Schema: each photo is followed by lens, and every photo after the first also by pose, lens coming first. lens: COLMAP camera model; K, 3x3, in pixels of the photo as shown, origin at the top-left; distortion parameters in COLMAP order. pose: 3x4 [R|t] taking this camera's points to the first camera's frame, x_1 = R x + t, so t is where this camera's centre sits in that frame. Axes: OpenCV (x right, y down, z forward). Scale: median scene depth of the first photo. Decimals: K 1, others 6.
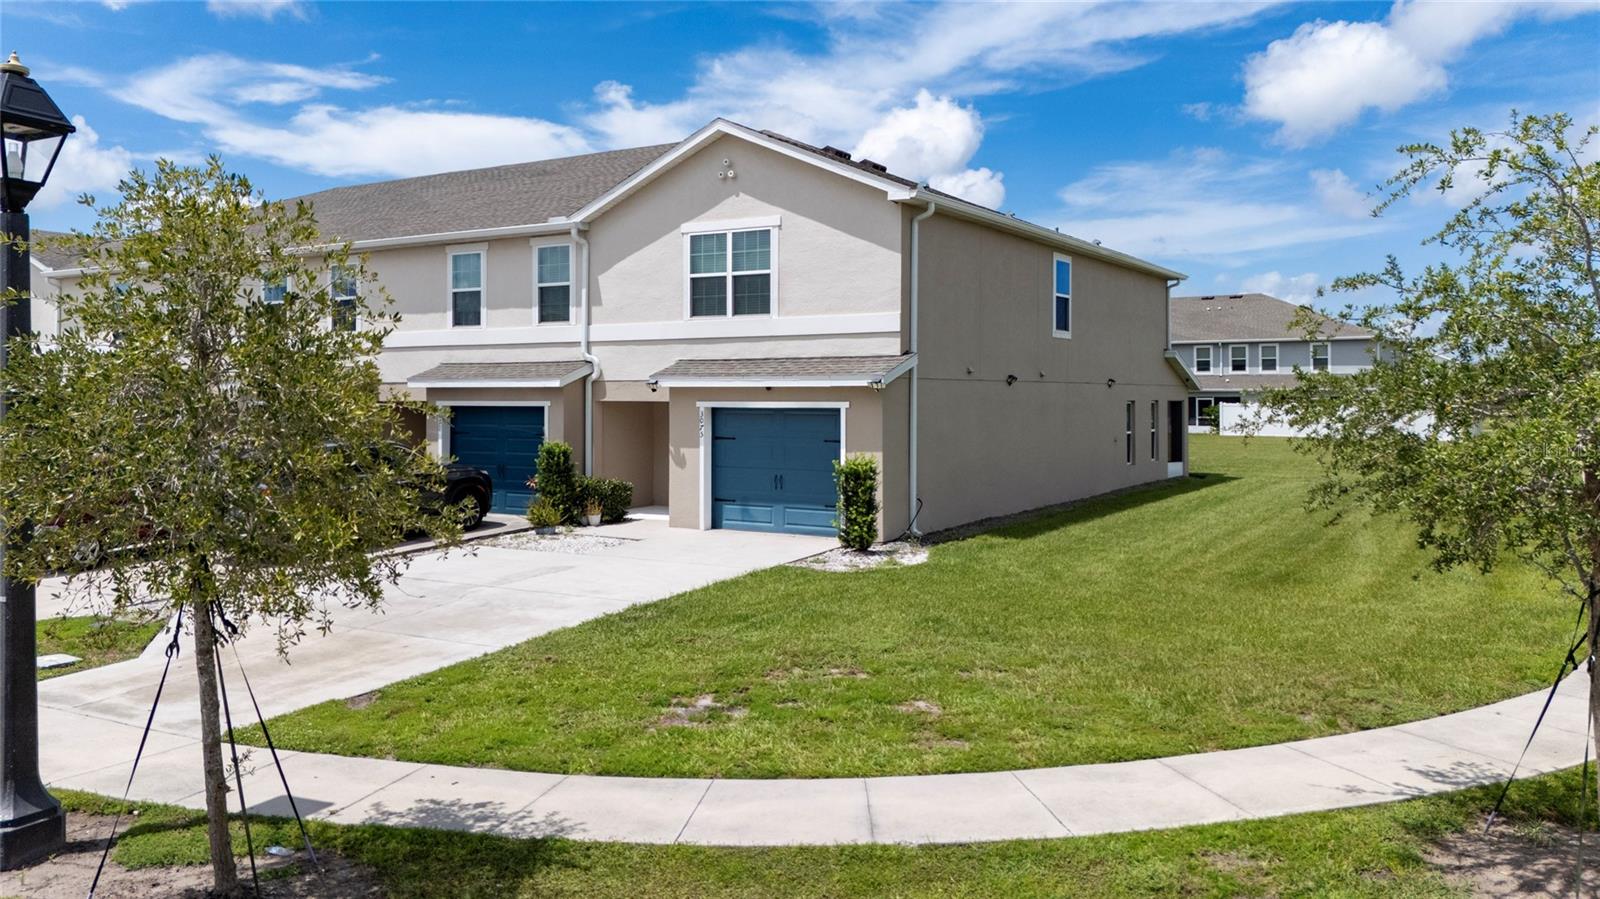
lens RADIAL K [[1292.0, 0, 795.5], [0, 1292.0, 441.6], [0, 0, 1]] dist [0.050432, -0.034791]
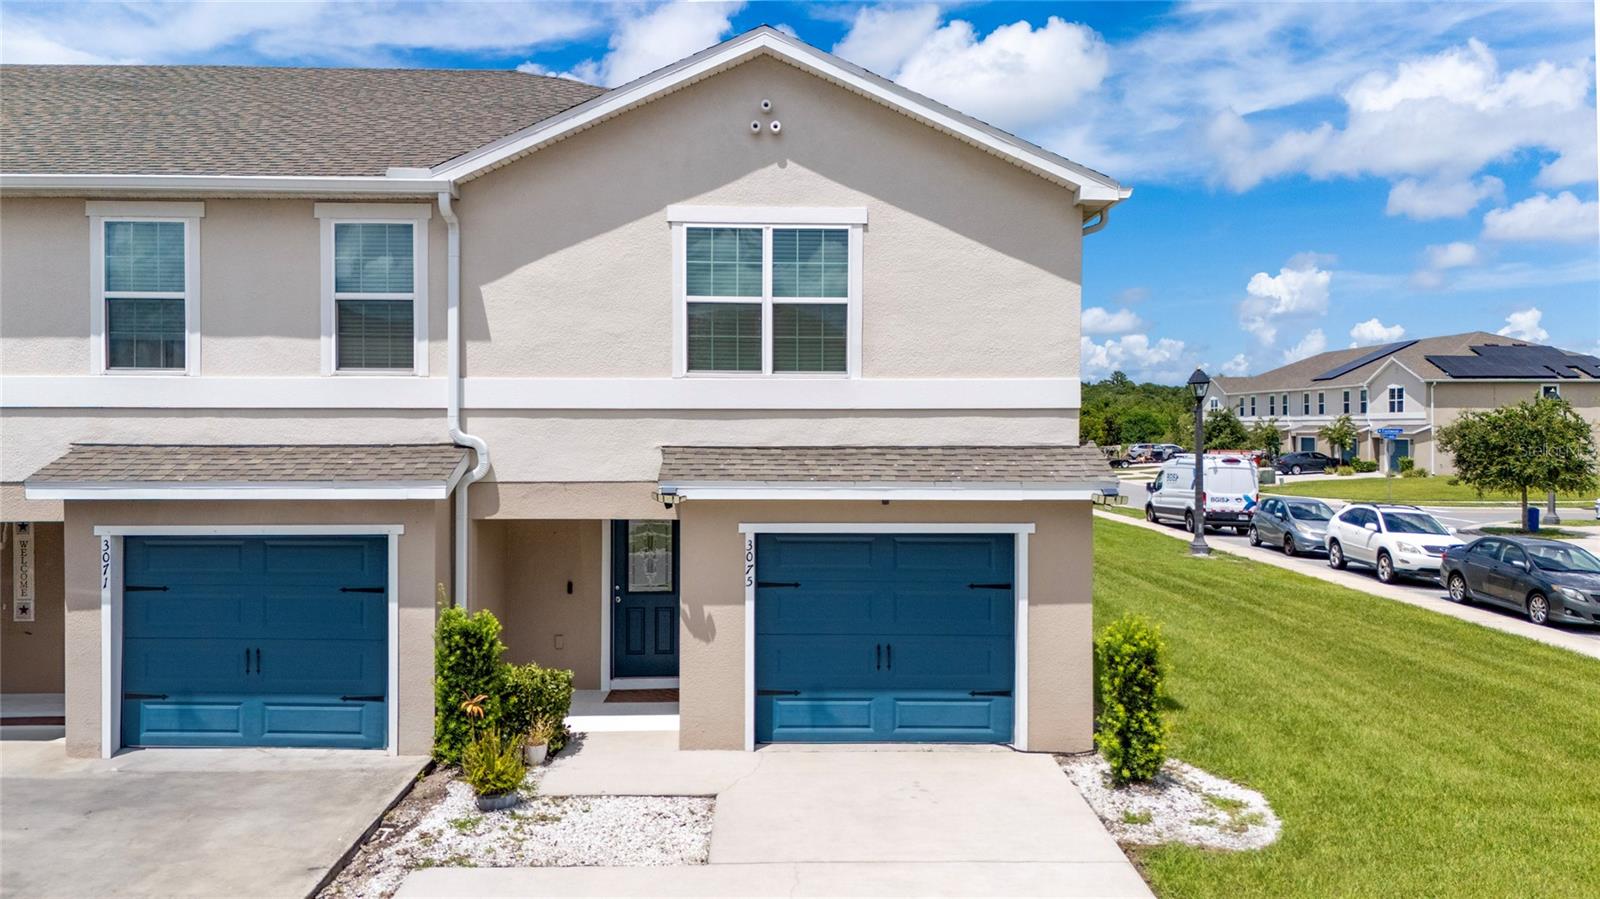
lens RADIAL K [[1292.0, 0, 796.3], [0, 1292.0, 478.8], [0, 0, 1]] dist [0.050432, -0.034791]
pose [[0.837051, -0.019246, 0.546786, -0.352488], [0.013126, 0.999800, 0.015098, -0.056962], [-0.546967, -0.005461, 0.837136, 0.497776]]
